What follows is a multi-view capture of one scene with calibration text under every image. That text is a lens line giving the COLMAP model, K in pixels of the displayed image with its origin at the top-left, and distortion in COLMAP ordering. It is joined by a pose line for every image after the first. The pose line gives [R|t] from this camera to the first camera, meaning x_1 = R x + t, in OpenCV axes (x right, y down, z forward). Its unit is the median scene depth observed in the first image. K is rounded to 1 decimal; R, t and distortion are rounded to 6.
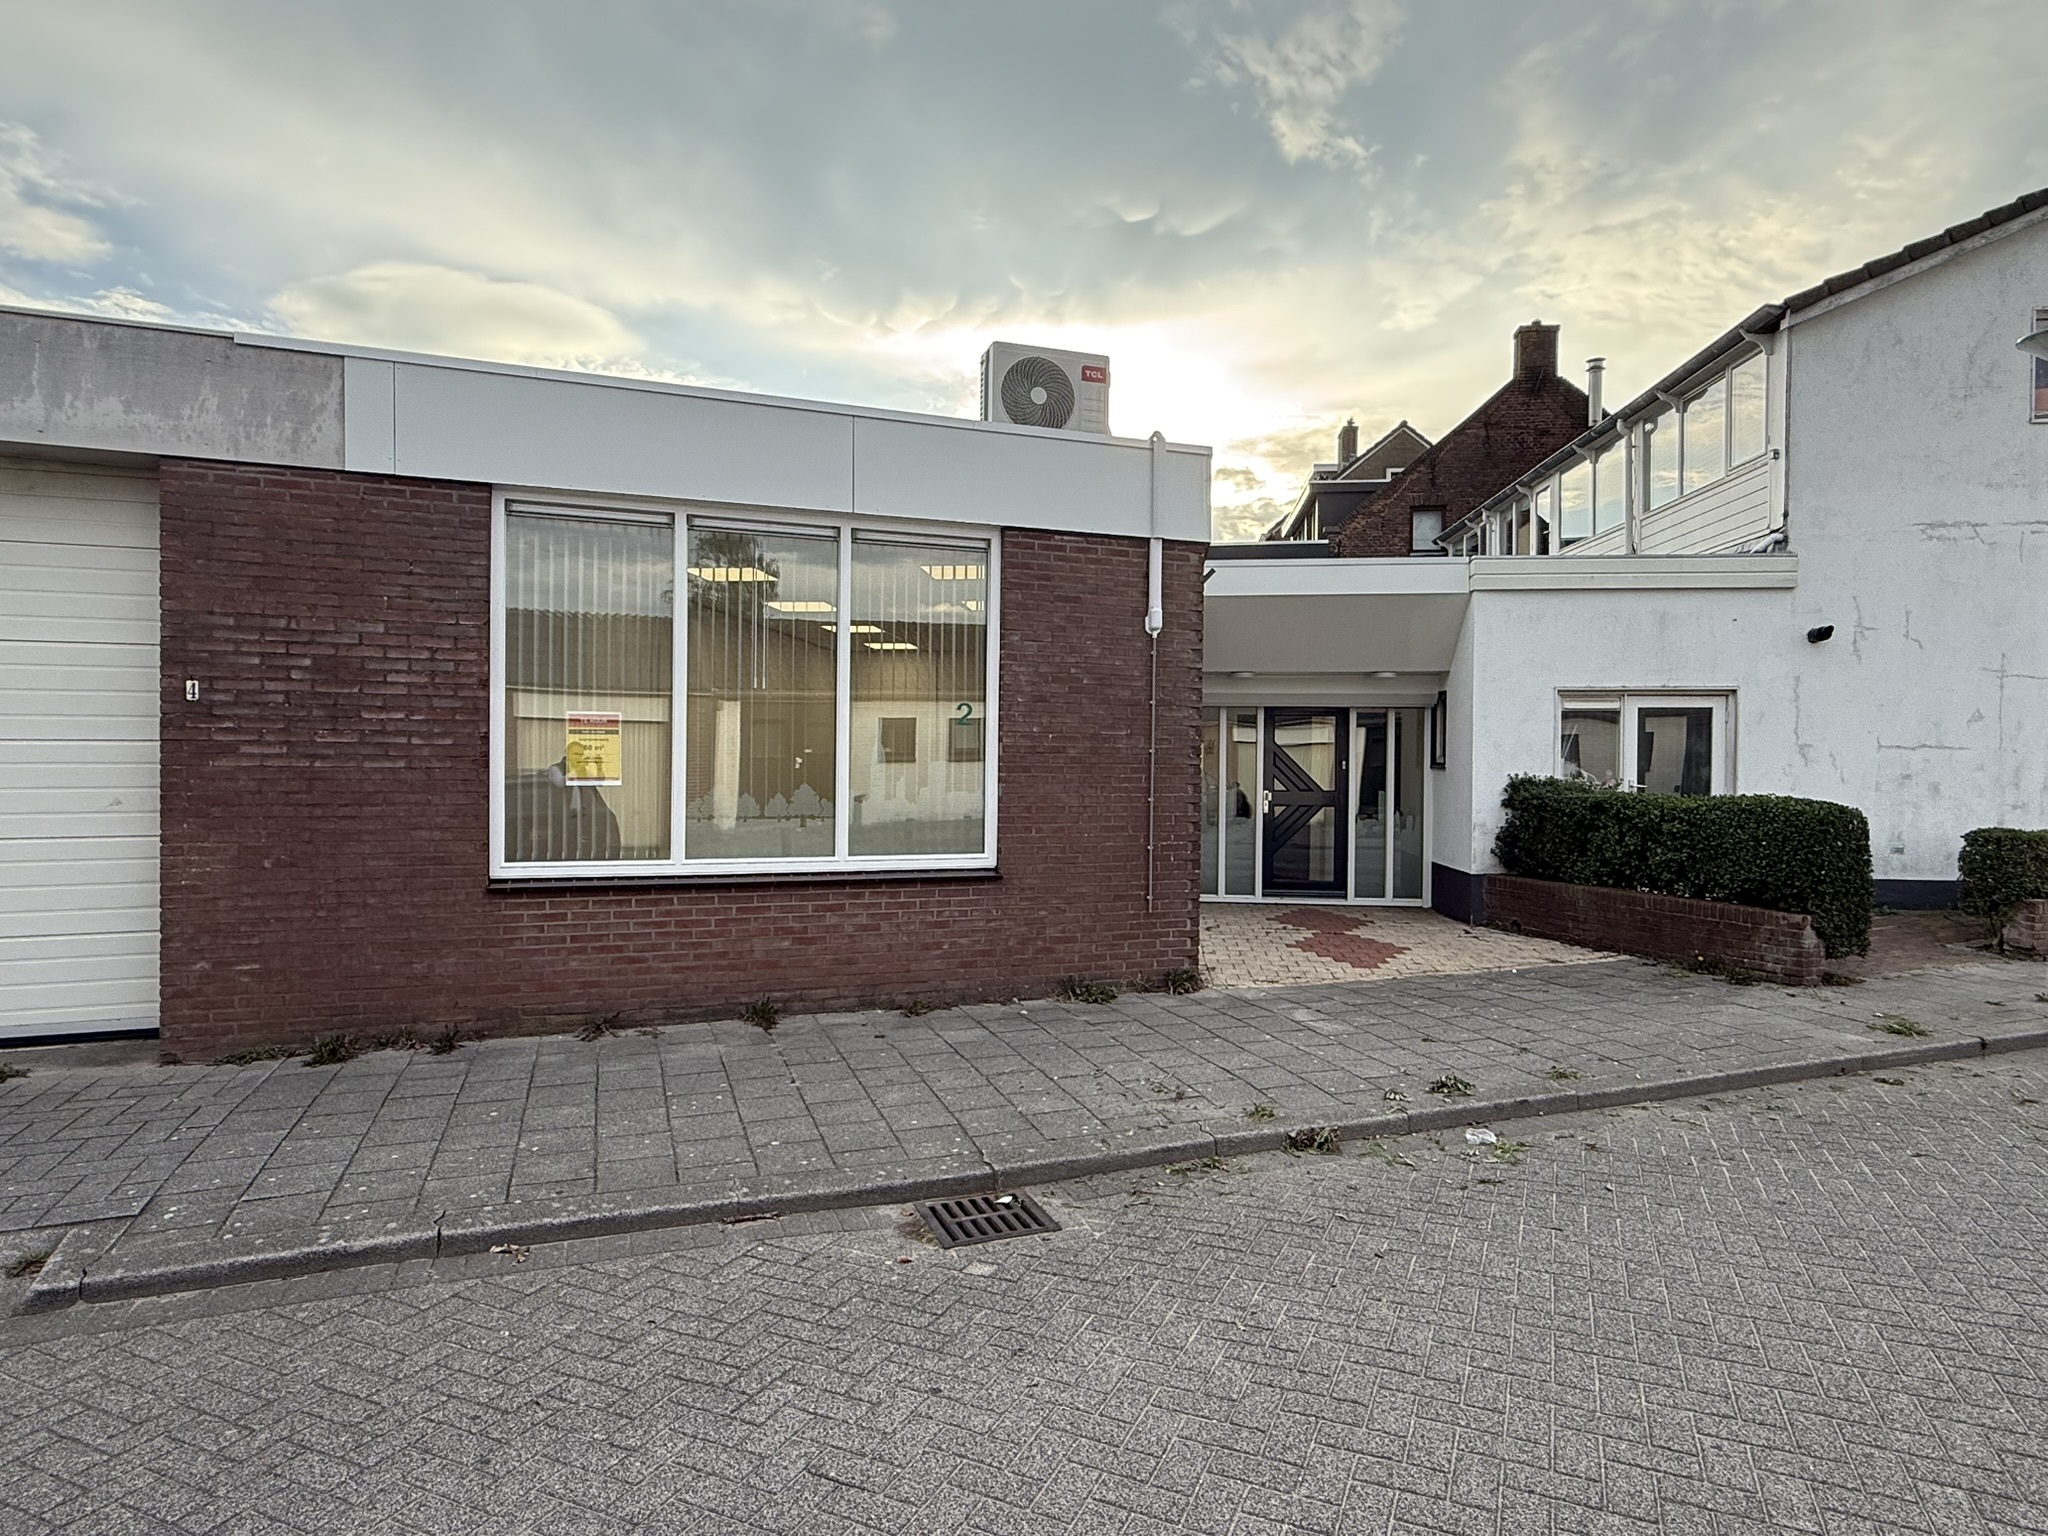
lens RADIAL K [[1138.5, 0, 1024.3], [0, 1138.5, 779.5], [0, 0, 1]] dist [-0.007174, 0.003952]
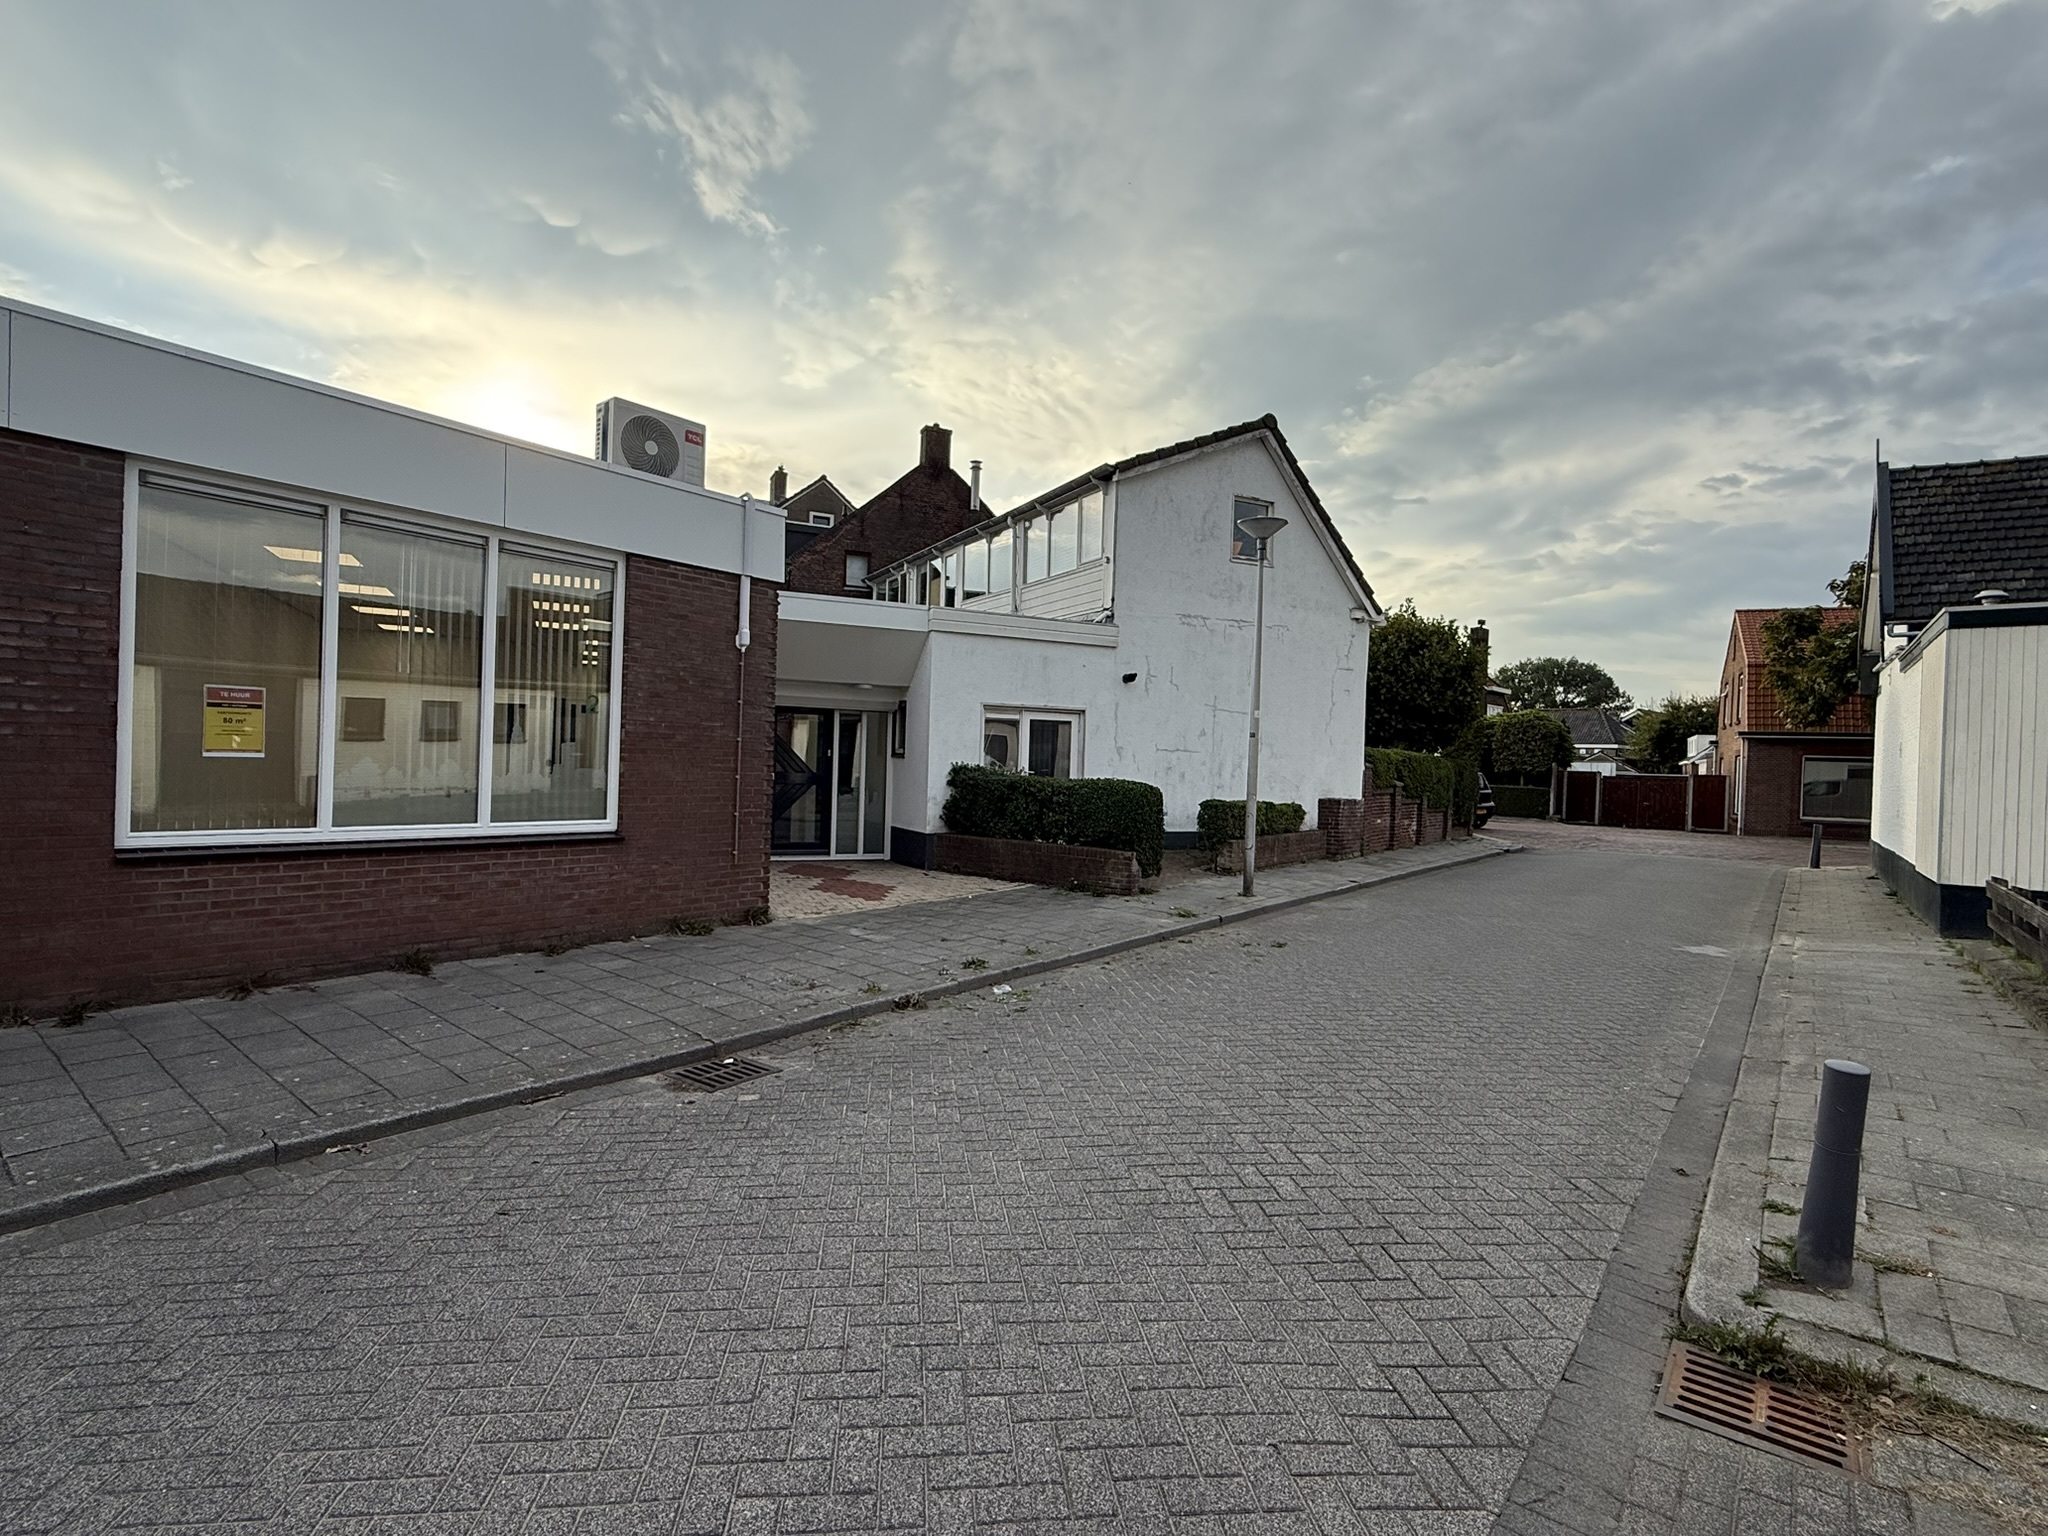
lens RADIAL K [[985.4, 0, 1022.8], [0, 985.4, 774.8], [0, 0, 1]] dist [0.002608, -0.002124]
pose [[0.848851, 0.012413, 0.528487, -0.216673], [-0.018417, 0.999812, 0.006097, 0.002320], [-0.528312, -0.014909, 0.848919, -0.130574]]
